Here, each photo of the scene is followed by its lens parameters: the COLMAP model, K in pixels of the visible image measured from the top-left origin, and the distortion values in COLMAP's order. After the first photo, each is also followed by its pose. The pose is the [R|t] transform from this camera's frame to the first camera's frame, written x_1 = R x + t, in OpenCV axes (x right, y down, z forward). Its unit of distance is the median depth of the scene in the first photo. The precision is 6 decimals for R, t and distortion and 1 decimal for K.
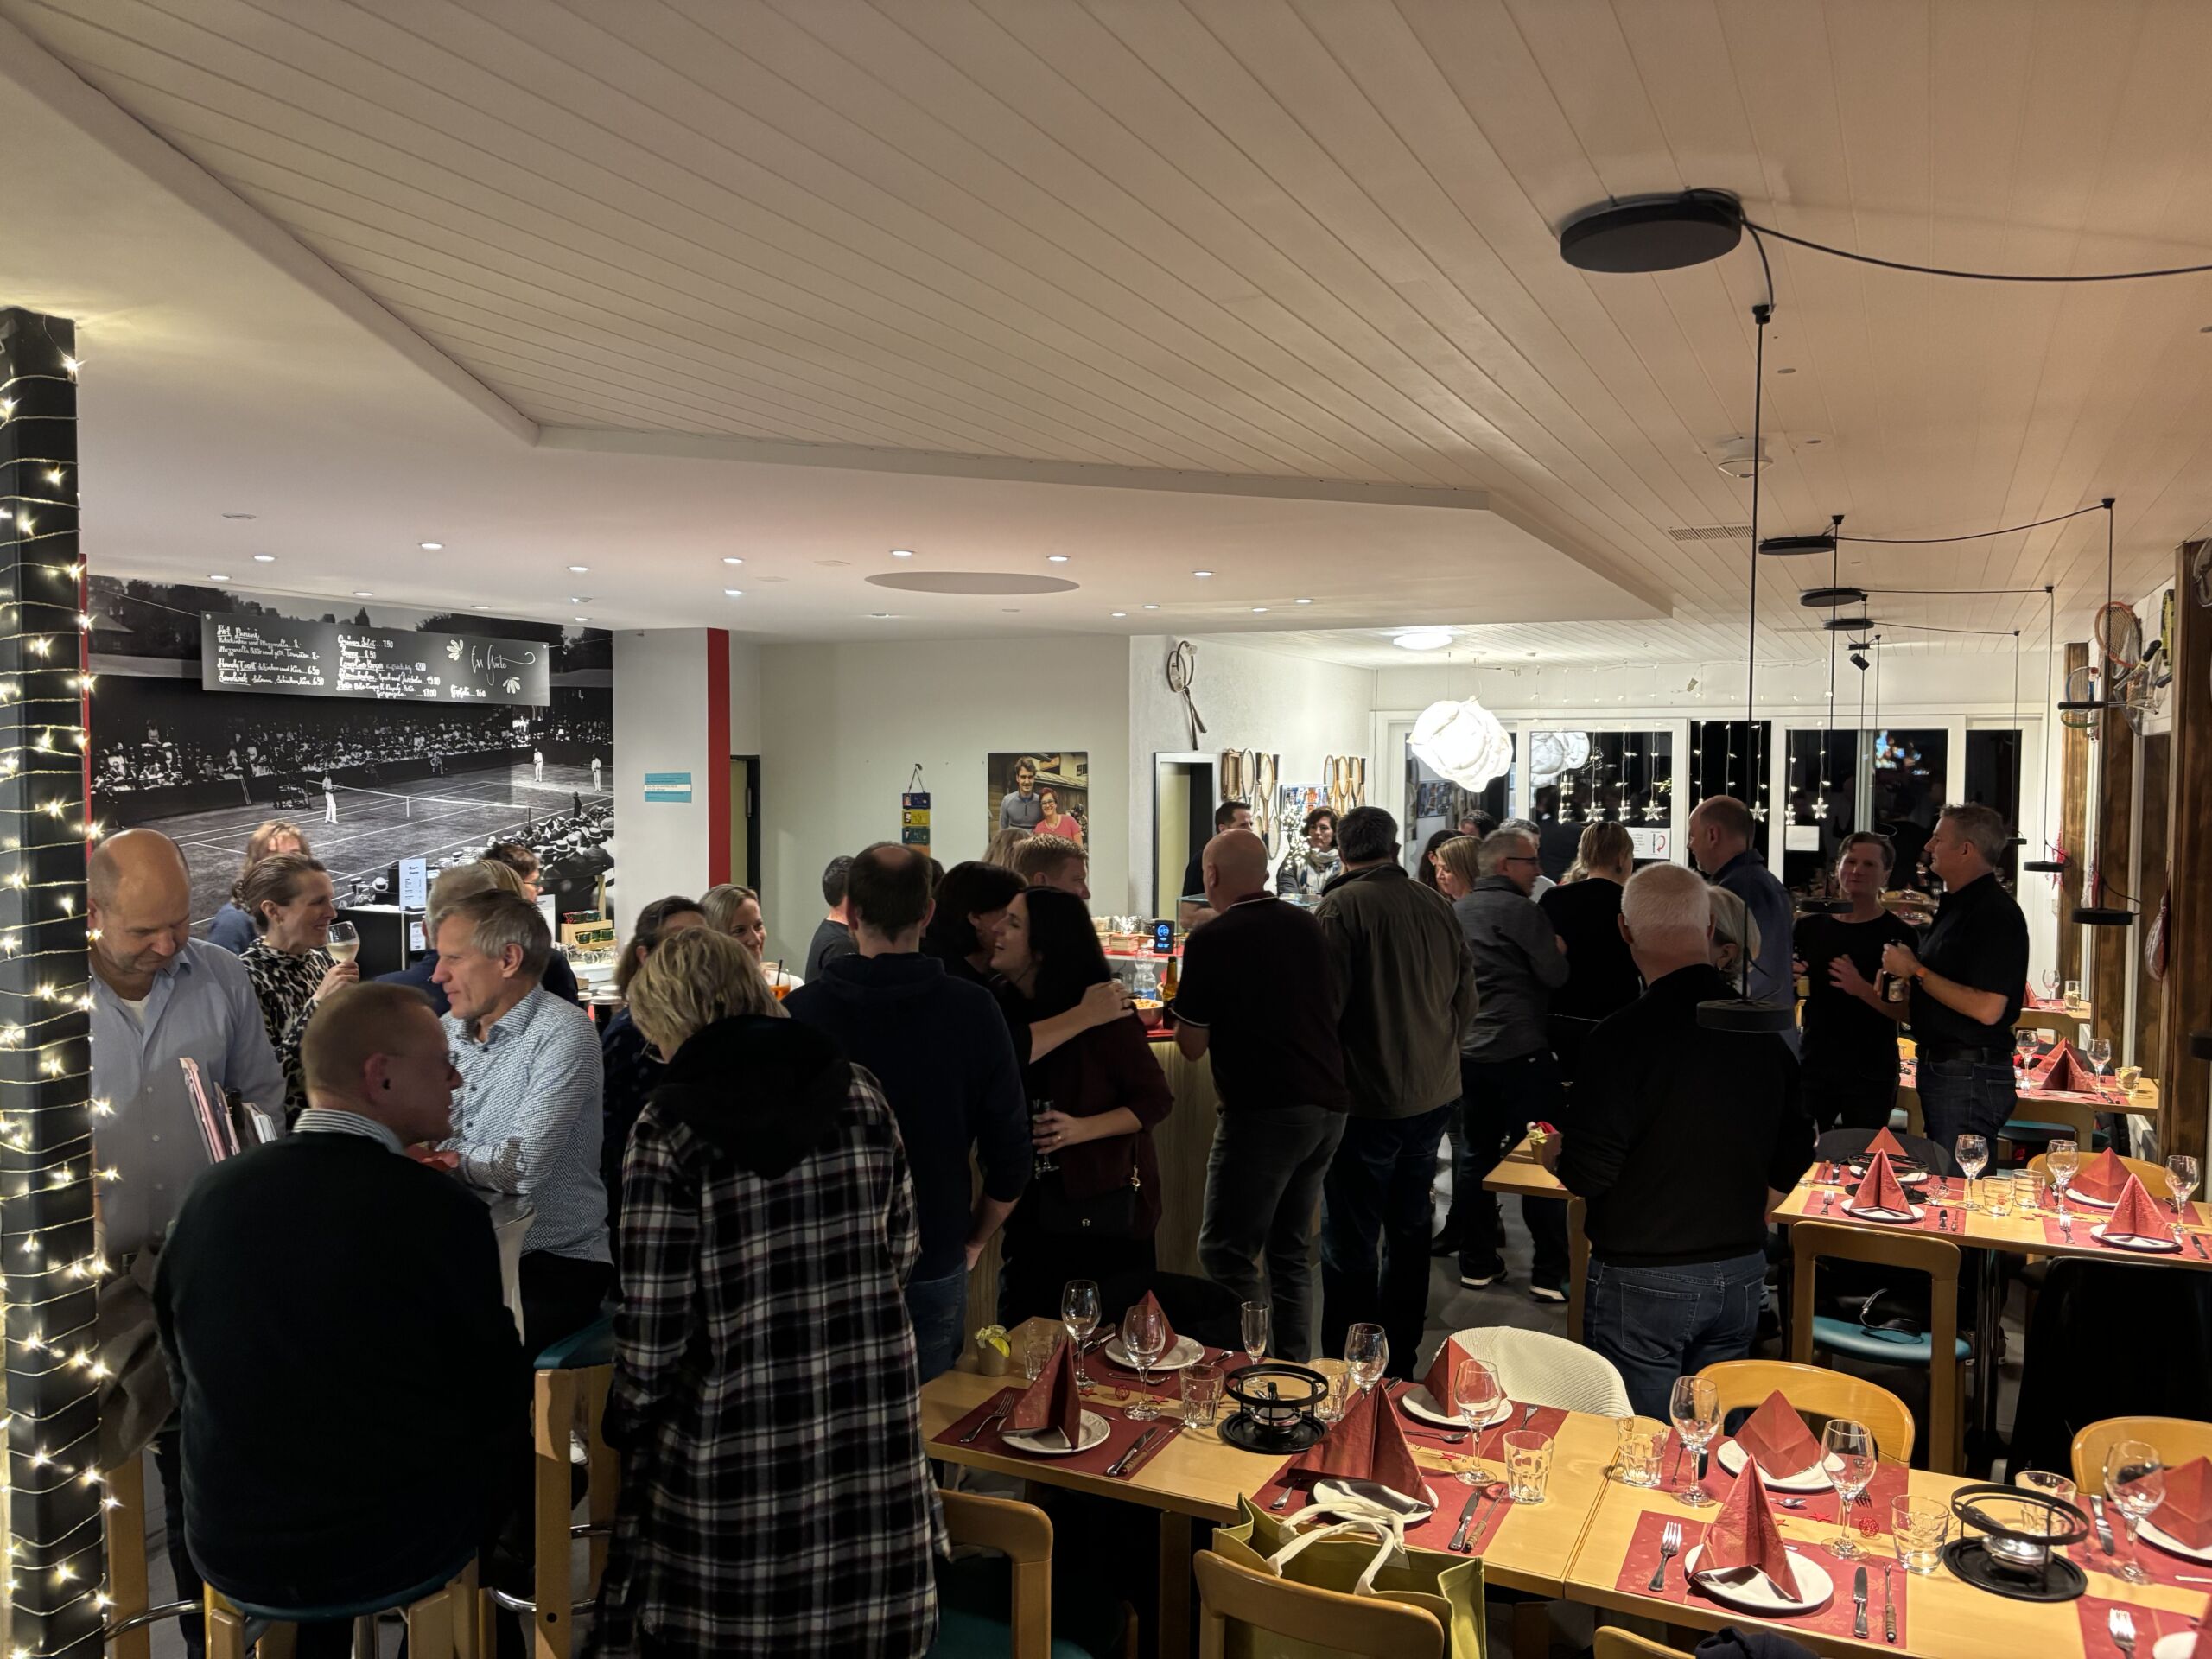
lens RADIAL K [[1650.7, 0, 1109.7], [0, 1650.7, 822.0], [0, 0, 1]] dist [0.034914, -0.027174]
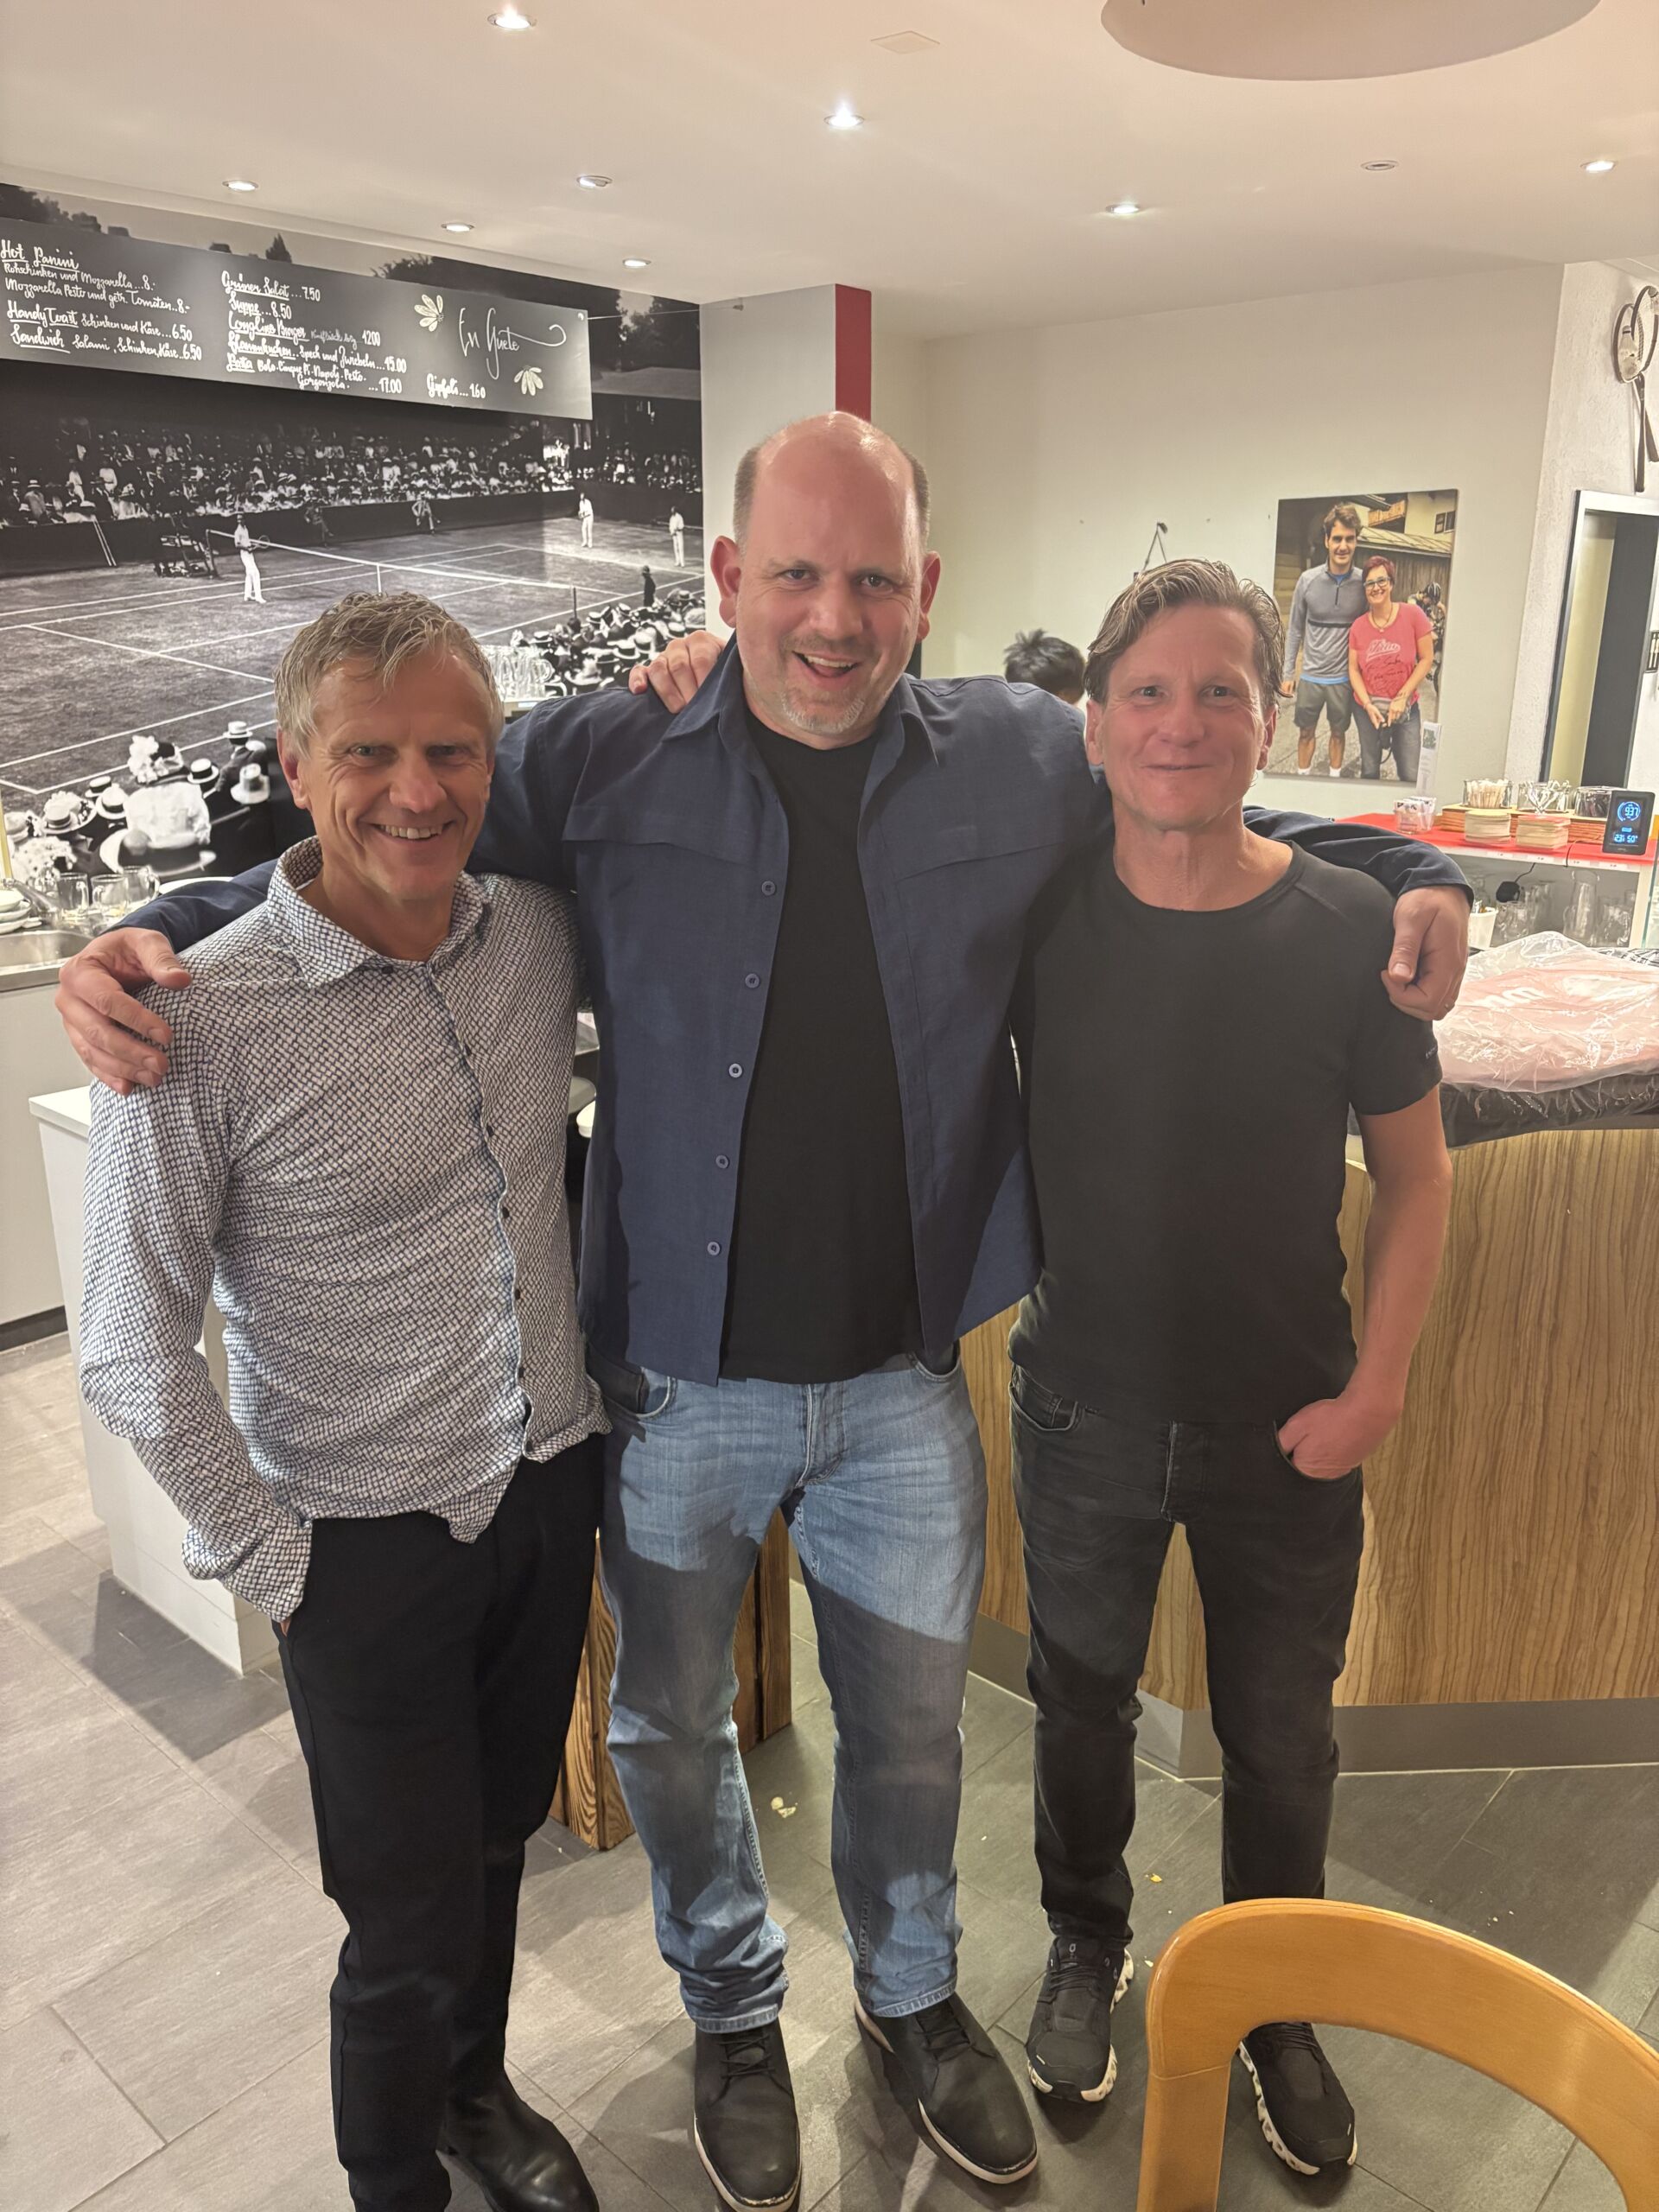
lens RADIAL K [[1650.7, 0, 834.3], [0, 1650.7, 1101.0], [0, 0, 1]] dist [0.034914, -0.027174]
pose [[0.960440, 0.079446, -0.266916, -0.057191], [-0.007123, 0.965140, 0.261636, 0.015713], [0.278397, -0.249384, 0.927525, 0.370987]]
